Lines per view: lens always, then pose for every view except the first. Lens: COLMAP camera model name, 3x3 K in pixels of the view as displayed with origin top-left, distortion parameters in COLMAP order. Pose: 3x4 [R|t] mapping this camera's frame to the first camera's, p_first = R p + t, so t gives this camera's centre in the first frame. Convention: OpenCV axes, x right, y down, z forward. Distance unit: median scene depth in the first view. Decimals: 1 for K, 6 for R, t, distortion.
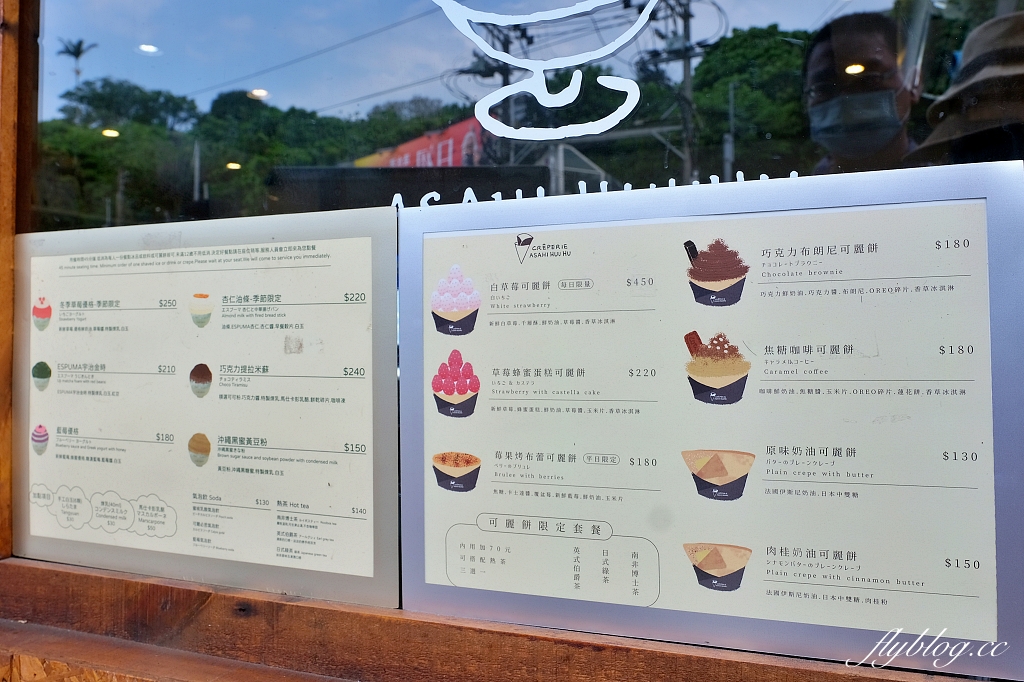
lens RADIAL K [[772.0, 0, 512.1], [0, 772.0, 341.5], [0, 0, 1]] dist [-0.003892, -0.001082]
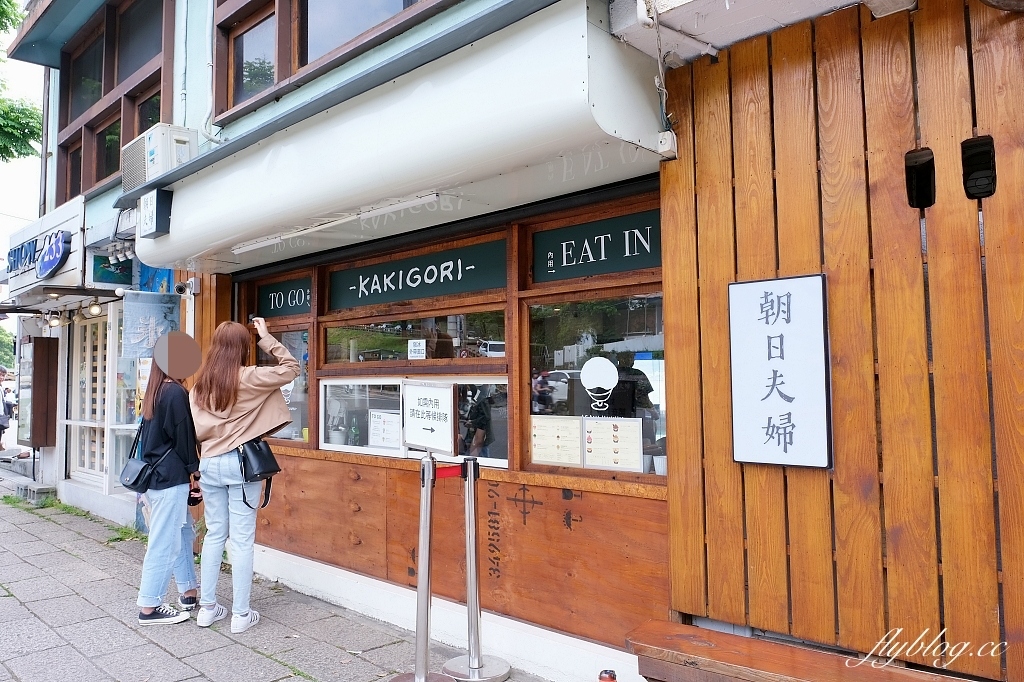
lens RADIAL K [[721.5, 0, 511.3], [0, 721.5, 340.3], [0, 0, 1]] dist [-0.037950, -0.004393]
pose [[0.929120, -0.027278, -0.368771, 1.935092], [0.009299, 0.998684, -0.050444, -0.595430], [0.369661, 0.043439, 0.928151, -6.209192]]
